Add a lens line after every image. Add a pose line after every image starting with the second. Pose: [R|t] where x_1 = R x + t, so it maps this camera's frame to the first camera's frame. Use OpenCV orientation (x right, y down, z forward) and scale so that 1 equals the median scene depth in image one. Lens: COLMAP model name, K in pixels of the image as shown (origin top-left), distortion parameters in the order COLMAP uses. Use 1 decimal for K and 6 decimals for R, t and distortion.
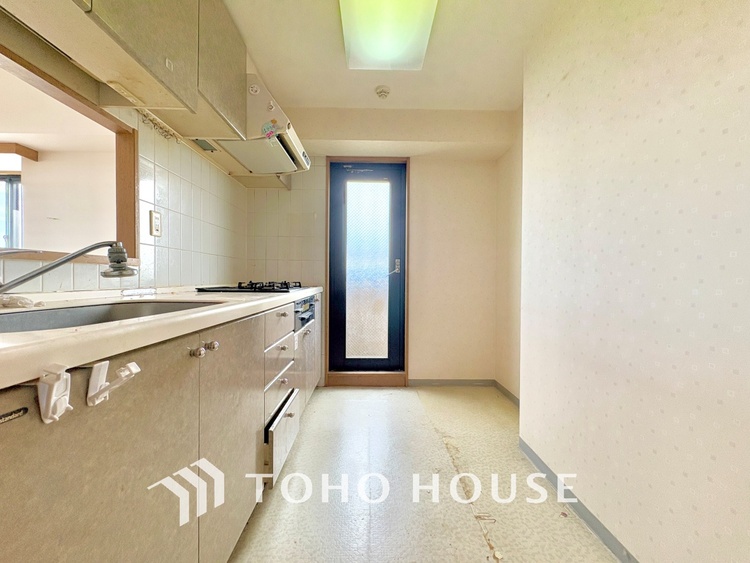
lens RADIAL K [[299.3, 0, 375.0], [0, 299.3, 281.5], [0, 0, 1]] dist [0.000274, 0.000219]
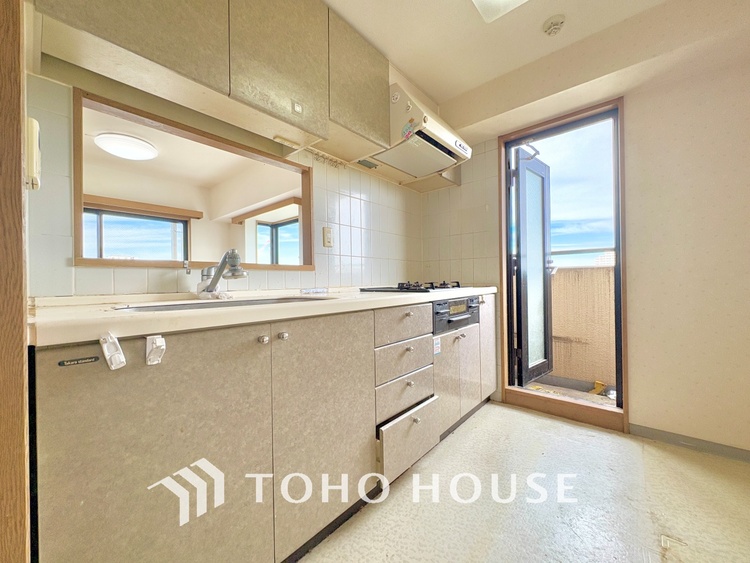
lens RADIAL K [[299.3, 0, 375.0], [0, 299.3, 281.5], [0, 0, 1]] dist [0.000274, 0.000219]
pose [[0.739852, -0.019287, -0.672493, 0.260165], [0.014591, 0.999814, -0.012622, 0.013469], [0.672611, -0.000474, 0.739996, 0.200819]]
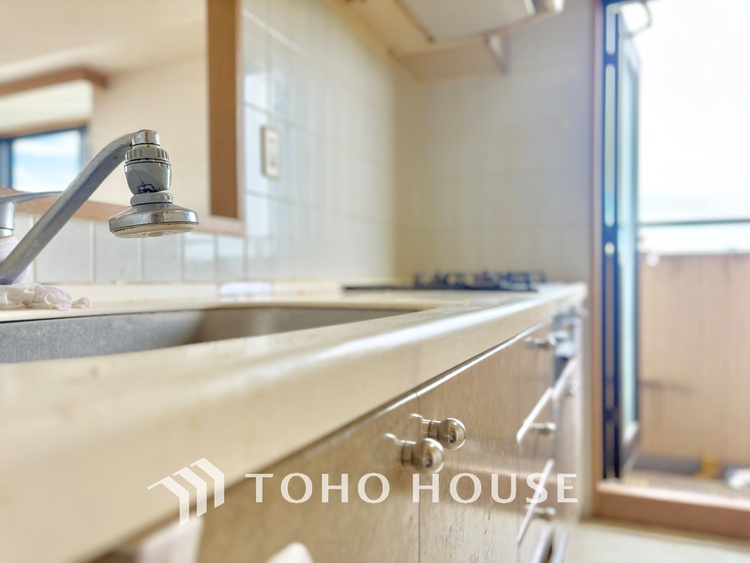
lens RADIAL K [[571.7, 0, 375.0], [0, 571.7, 281.5], [0, 0, 1]] dist [0.022512, -0.006503]
pose [[0.909889, -0.009632, -0.414740, -0.187027], [0.007213, 0.999947, -0.007398, 0.029259], [0.414789, 0.003740, 0.909910, 0.210893]]
